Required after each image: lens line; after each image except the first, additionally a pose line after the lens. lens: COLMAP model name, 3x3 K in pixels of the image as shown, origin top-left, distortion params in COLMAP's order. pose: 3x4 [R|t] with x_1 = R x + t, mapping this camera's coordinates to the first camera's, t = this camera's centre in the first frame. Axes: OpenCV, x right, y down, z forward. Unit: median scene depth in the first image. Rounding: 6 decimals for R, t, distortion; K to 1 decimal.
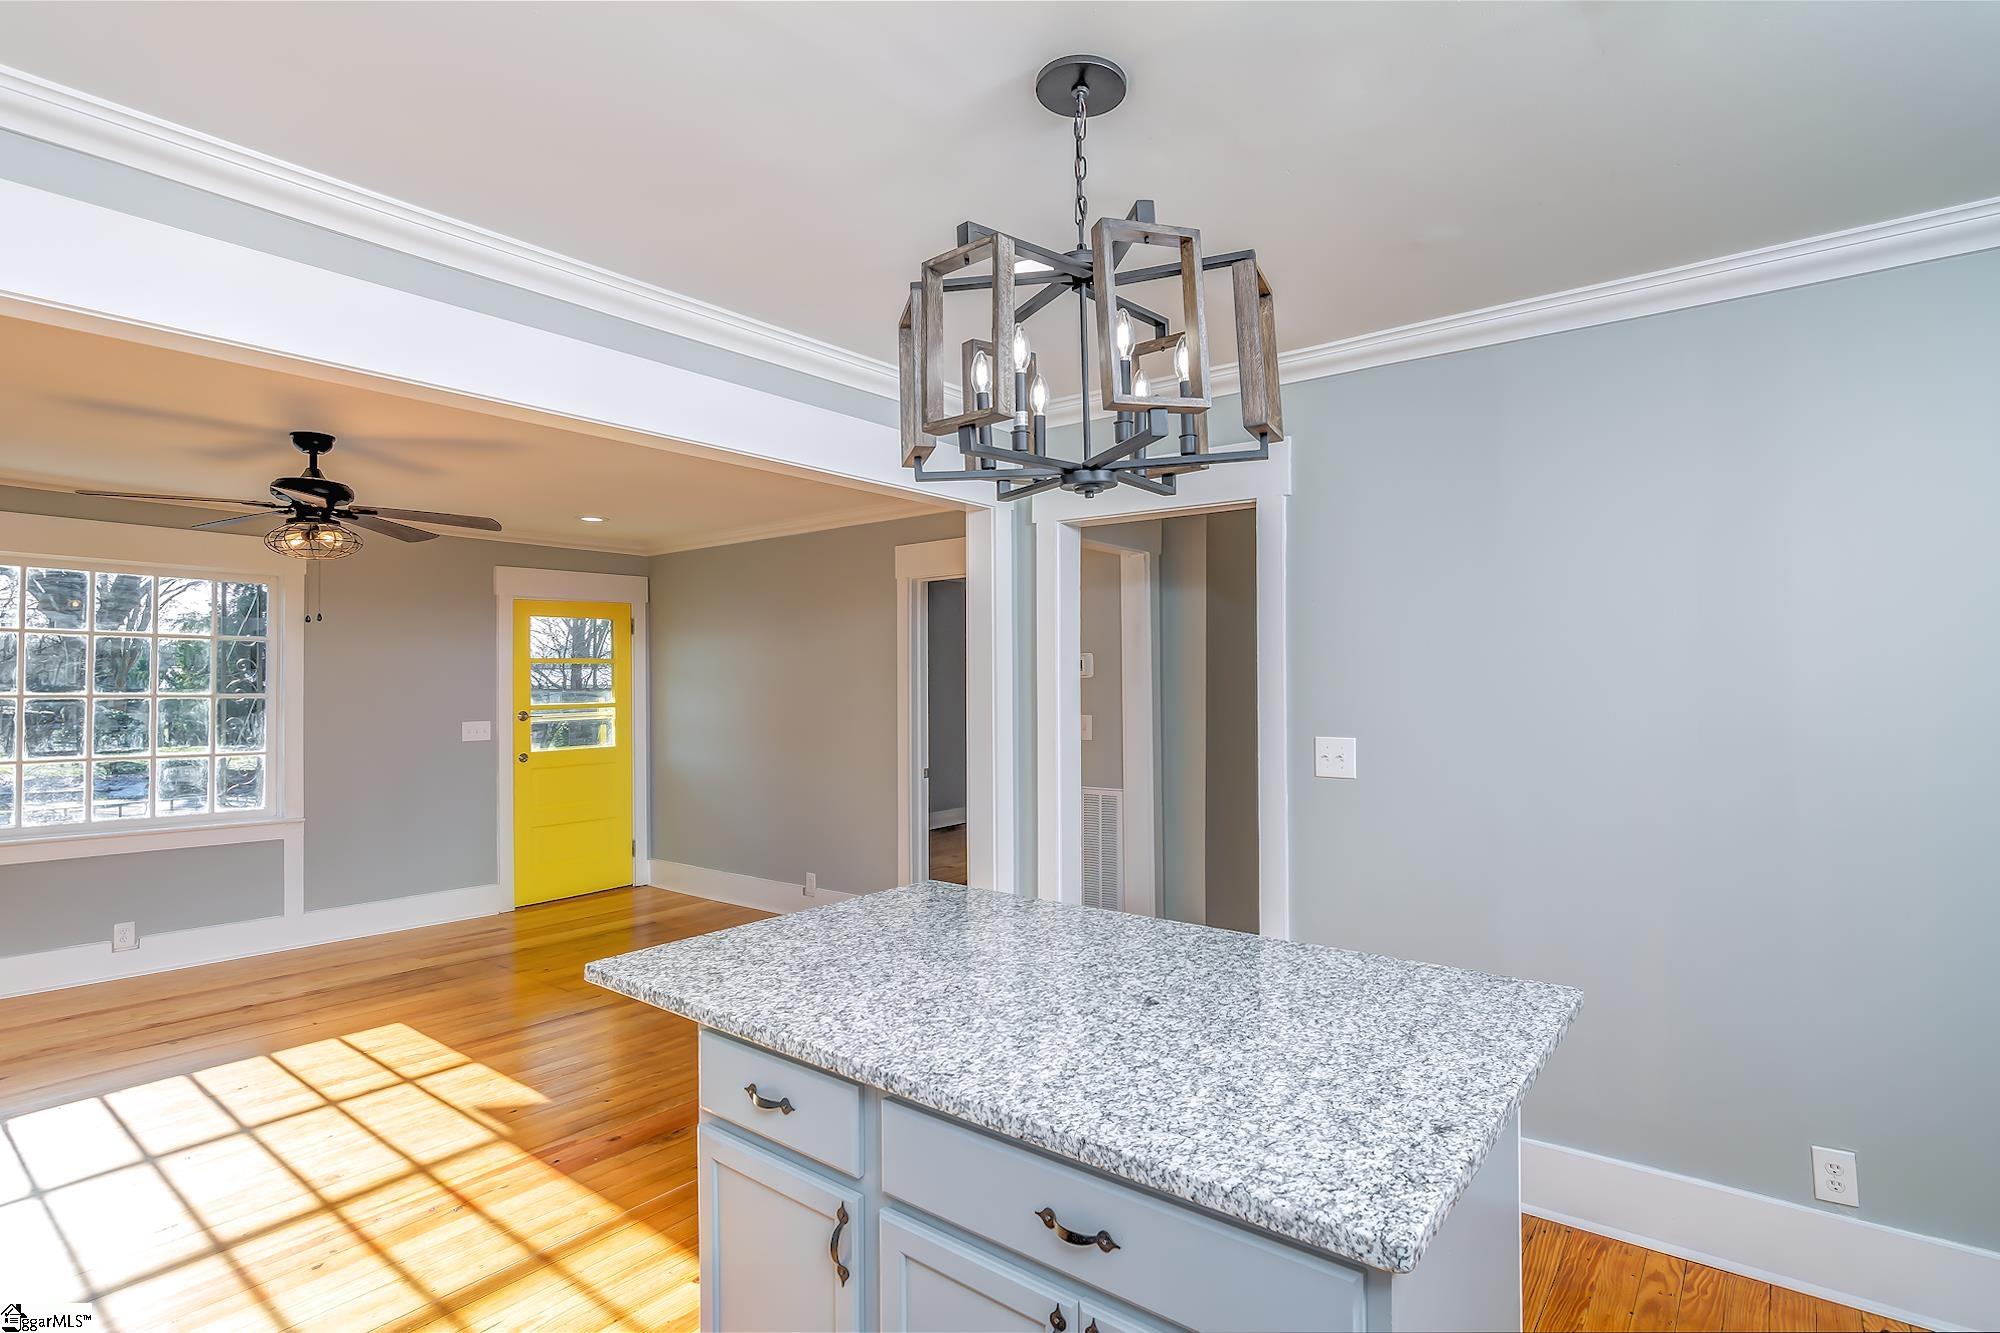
lens RADIAL K [[998.9, 0, 1000.0], [0, 998.9, 666.5], [0, 0, 1]] dist [-0.003362, -0.000550]
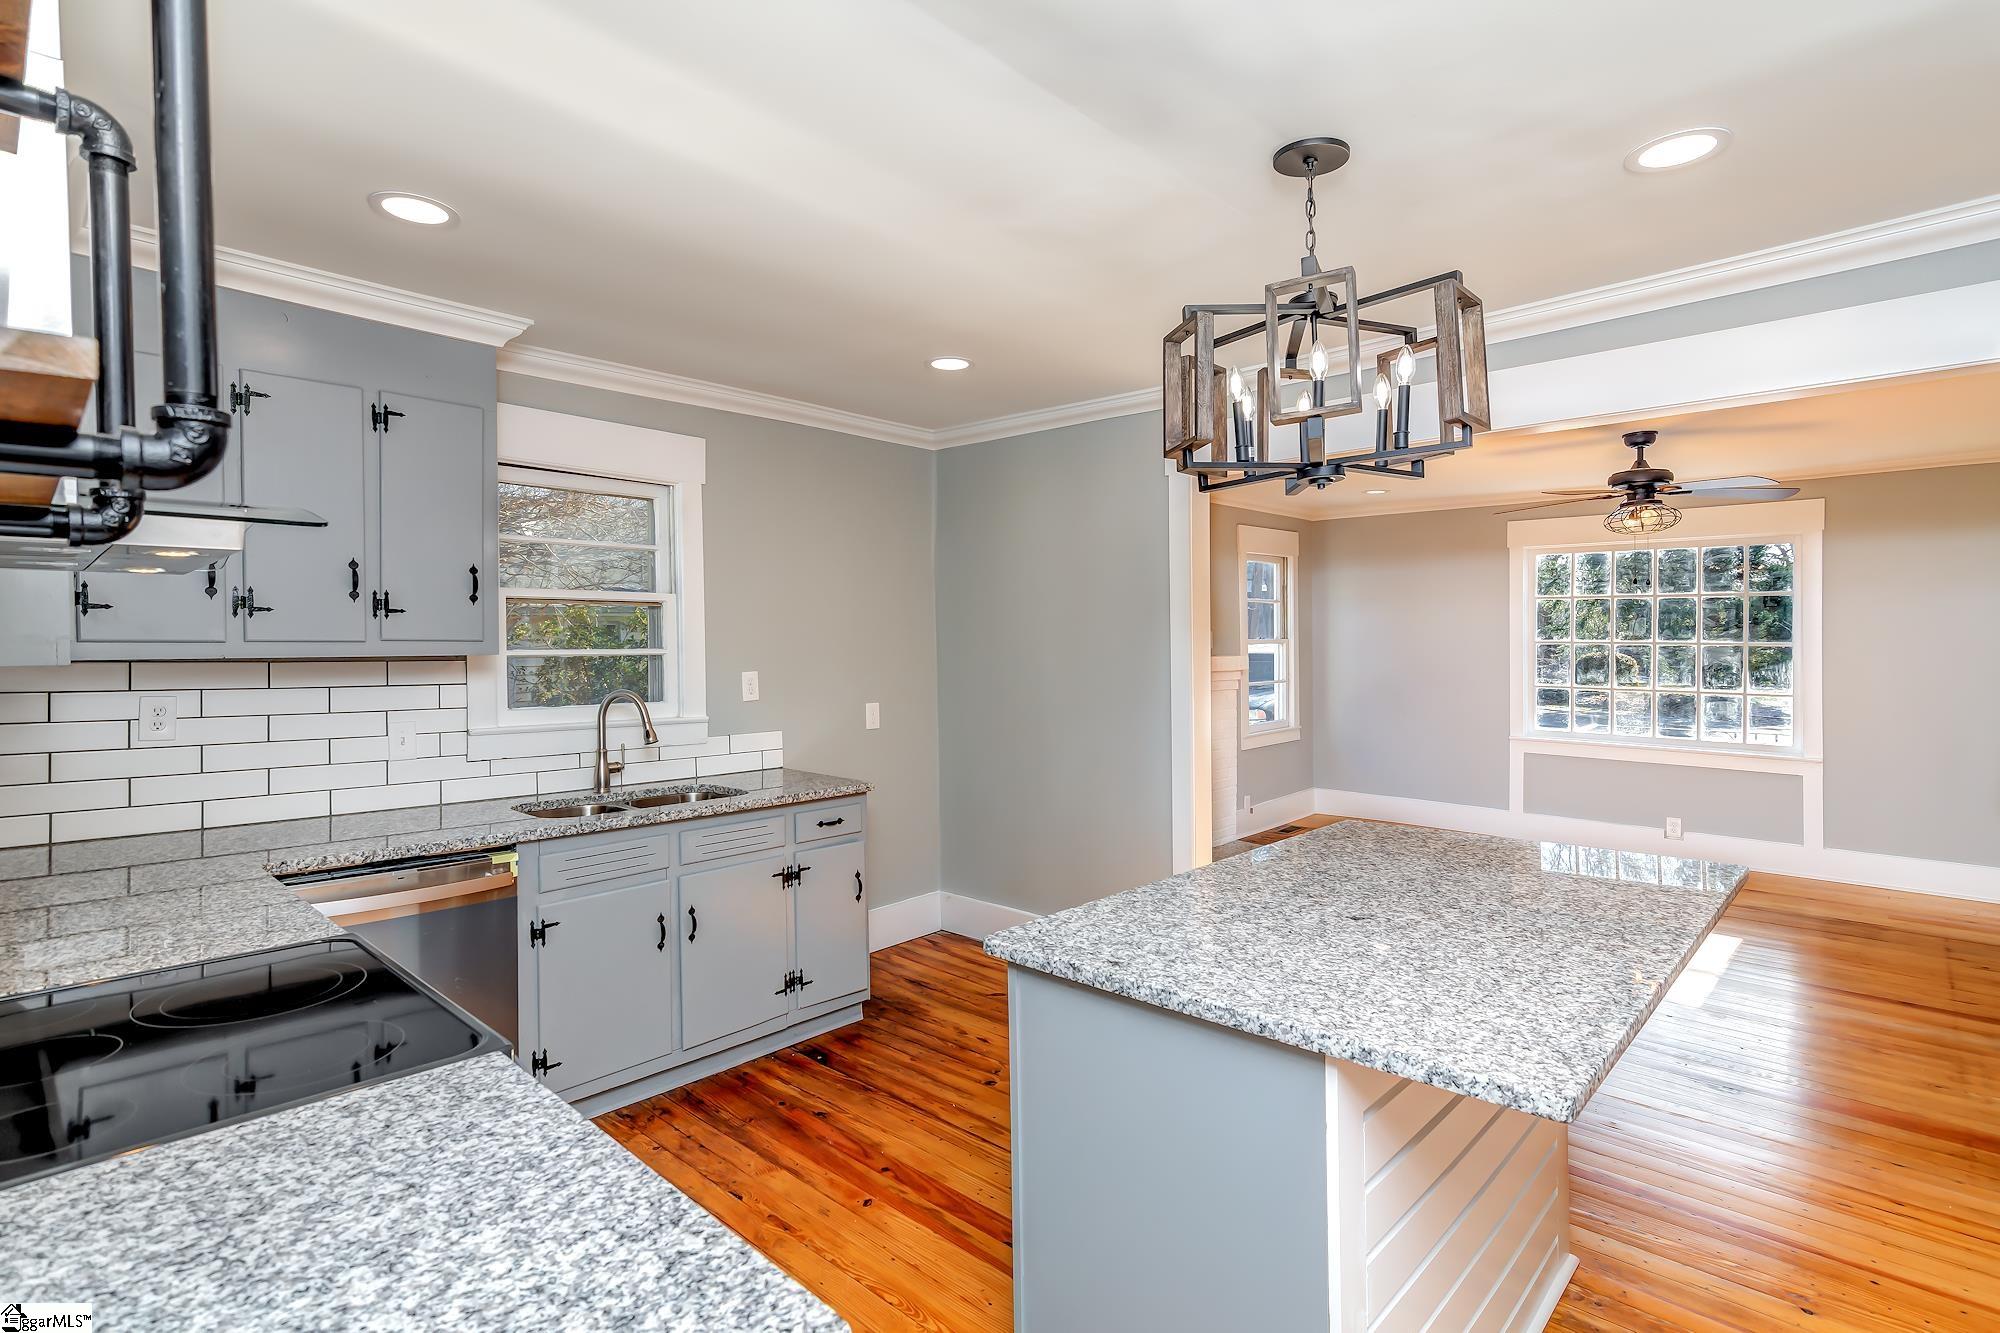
lens RADIAL K [[954.3, 0, 1000.0], [0, 954.3, 666.5], [0, 0, 1]] dist [-0.000371, -0.000044]
pose [[-0.085120, 0.034300, -0.995780, 0.448036], [0.021058, 0.999246, 0.032619, 0.000828], [0.996148, -0.018193, -0.085778, 0.243710]]
